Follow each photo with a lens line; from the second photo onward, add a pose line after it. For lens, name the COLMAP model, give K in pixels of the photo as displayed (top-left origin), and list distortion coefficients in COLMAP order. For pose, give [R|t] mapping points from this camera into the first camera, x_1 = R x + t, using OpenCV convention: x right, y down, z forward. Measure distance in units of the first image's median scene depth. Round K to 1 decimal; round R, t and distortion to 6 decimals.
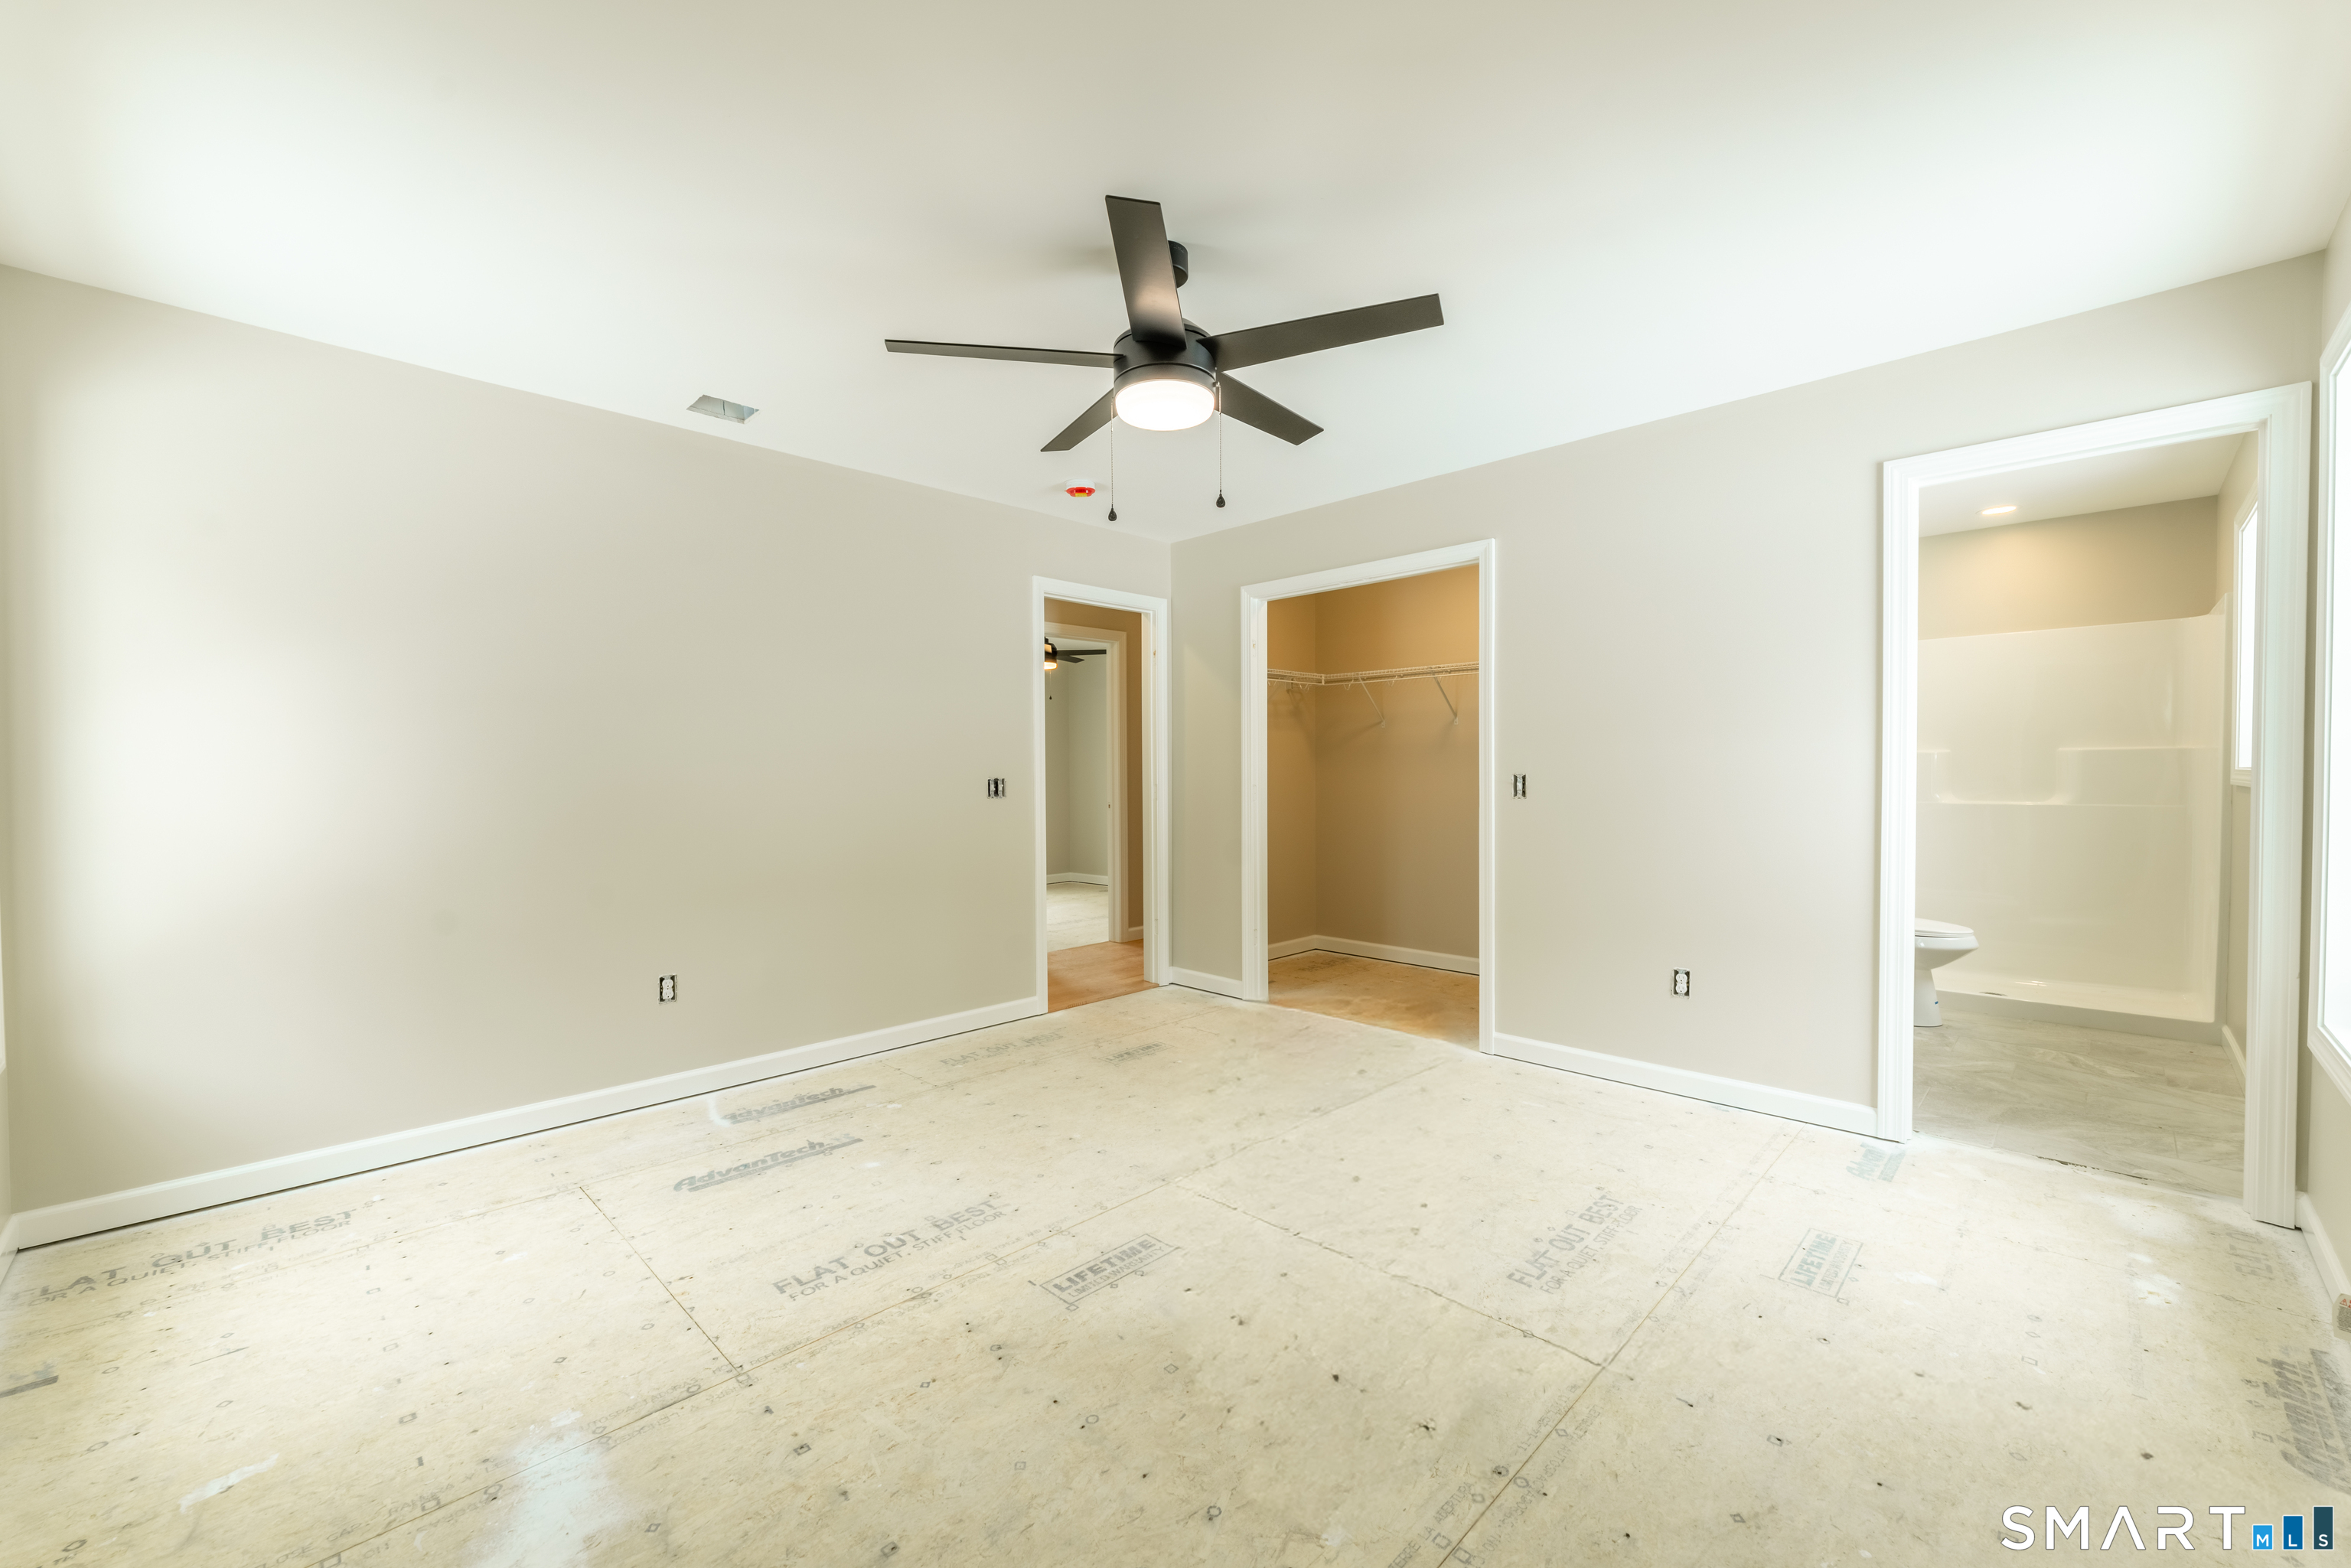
lens RADIAL K [[940.5, 0, 1178.7], [0, 940.5, 783.6], [0, 0, 1]] dist [0.006212, 0.000054]
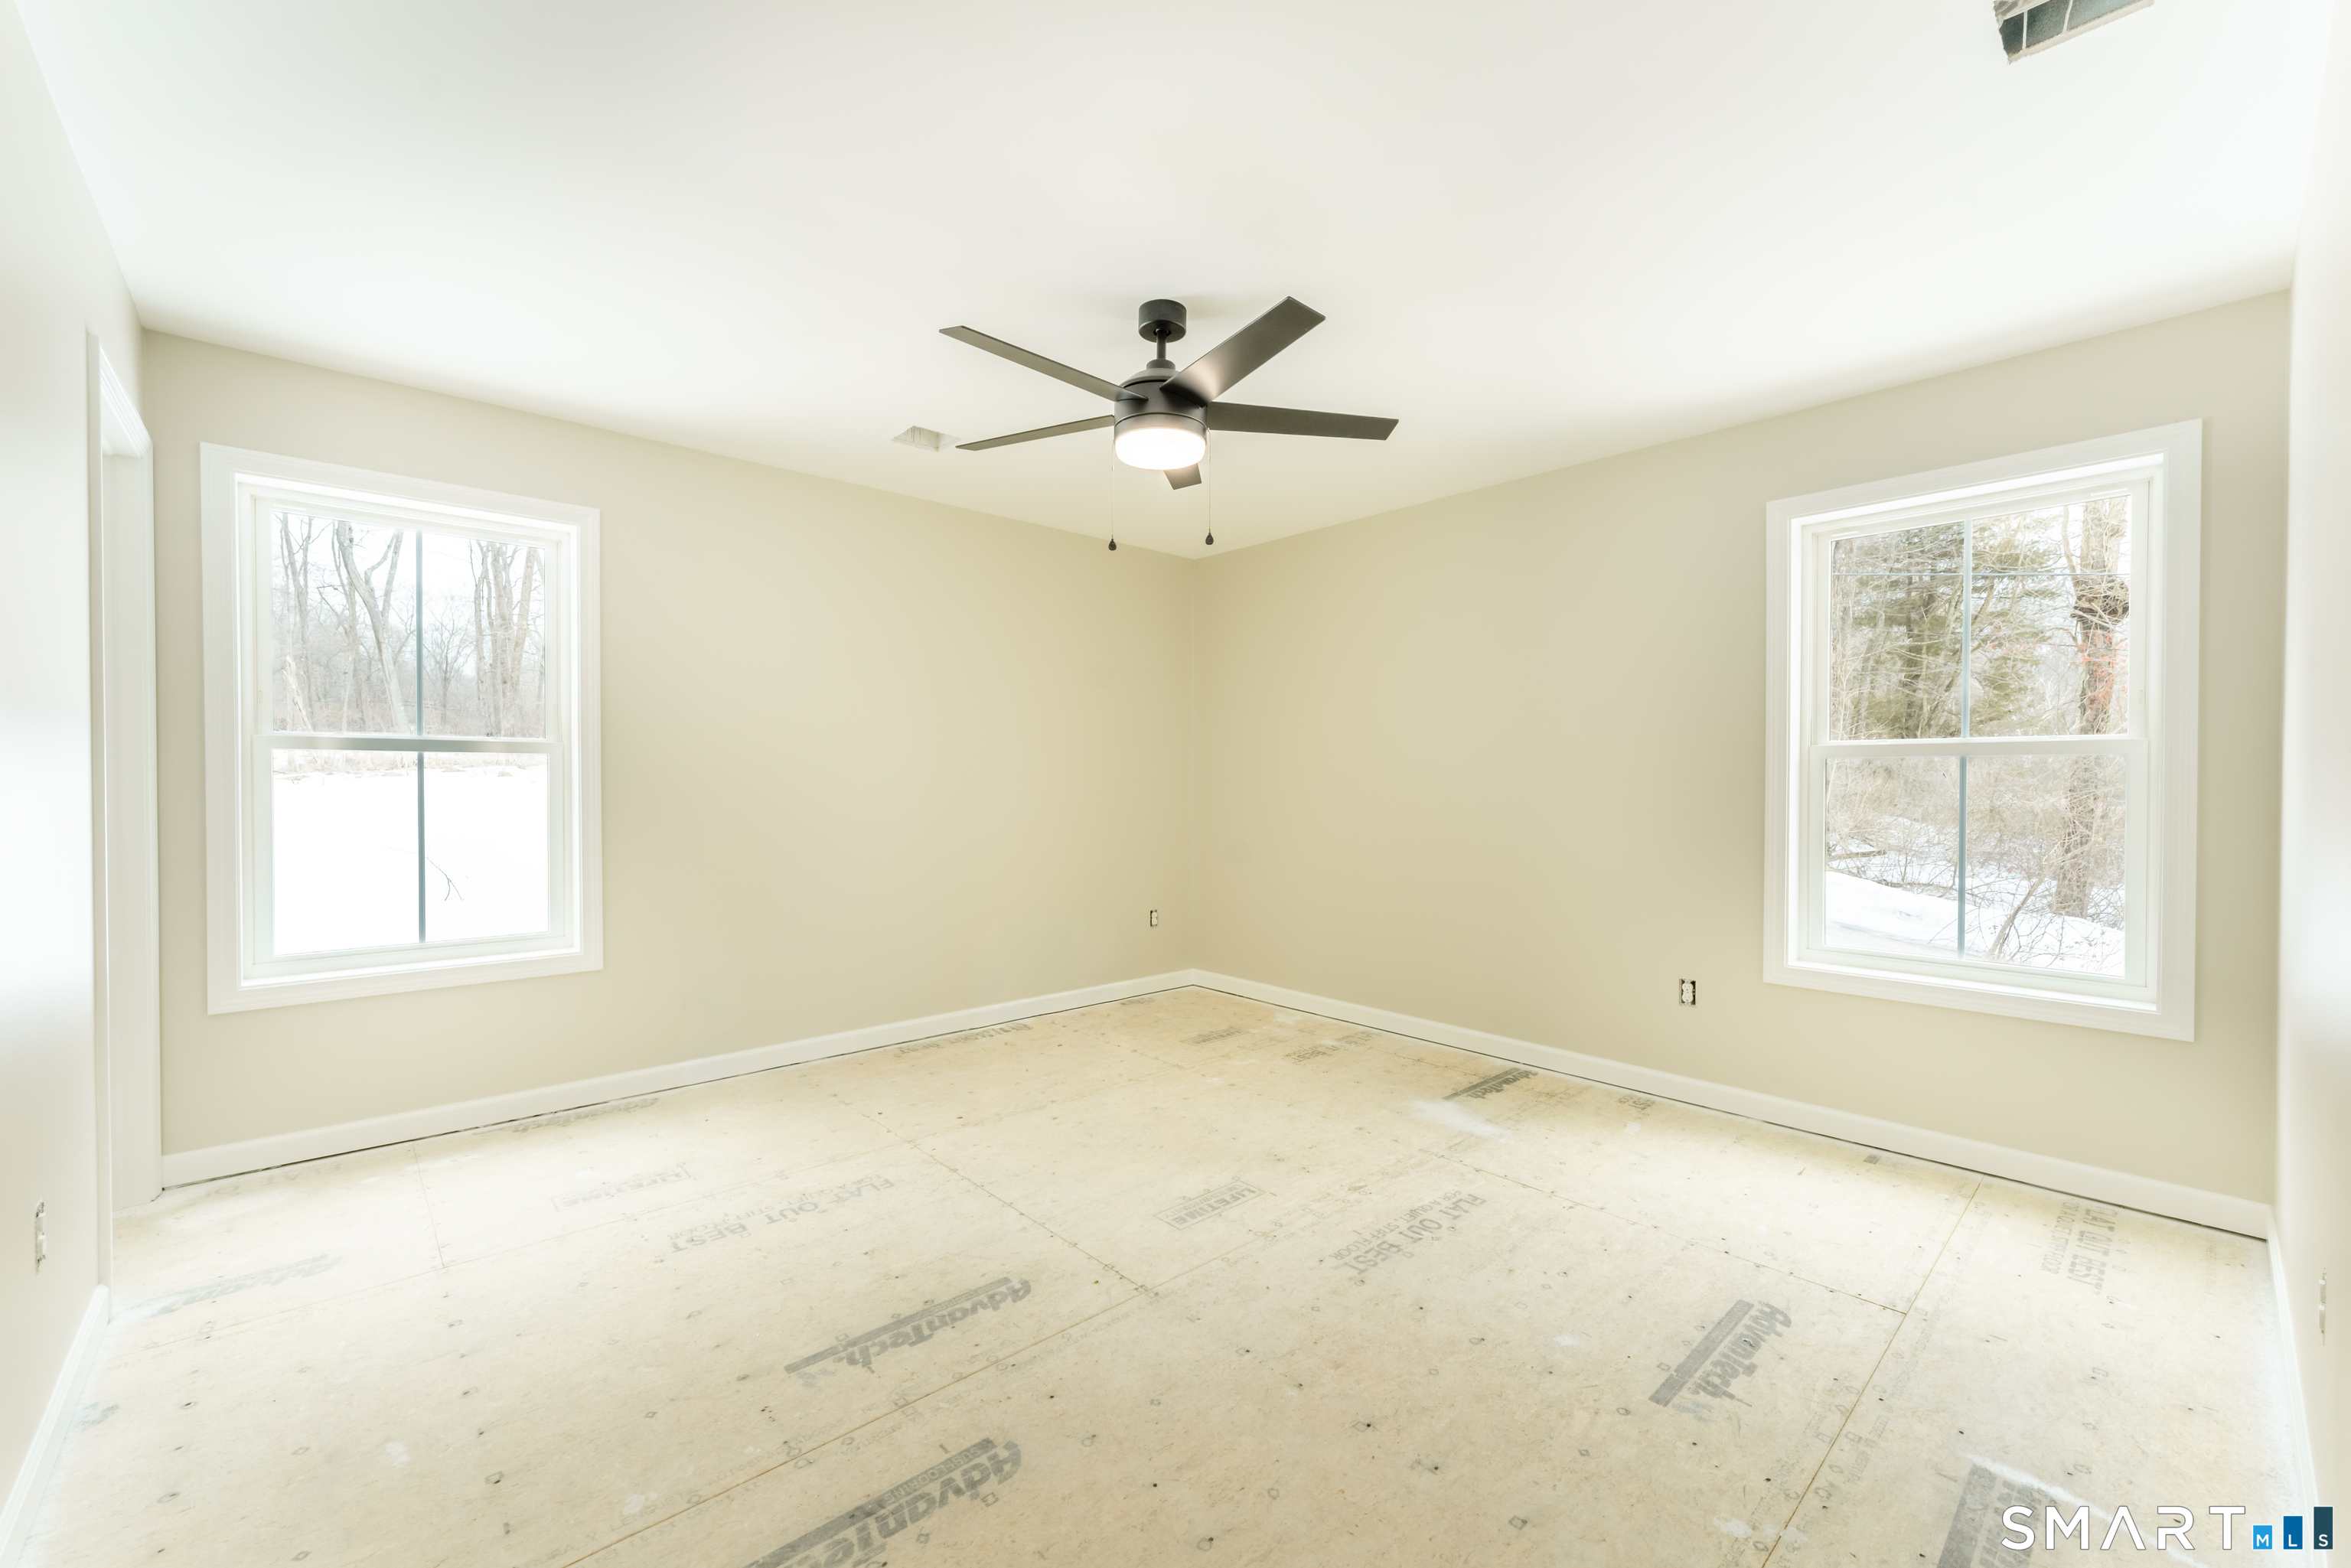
lens RADIAL K [[940.5, 0, 1173.5], [0, 940.5, 785.6], [0, 0, 1]] dist [0.006212, 0.000054]
pose [[-0.998456, 0.002422, 0.055492, -0.090634], [0.003497, 0.999808, 0.019285, -0.030496], [-0.055434, 0.019450, -0.998273, 2.137933]]
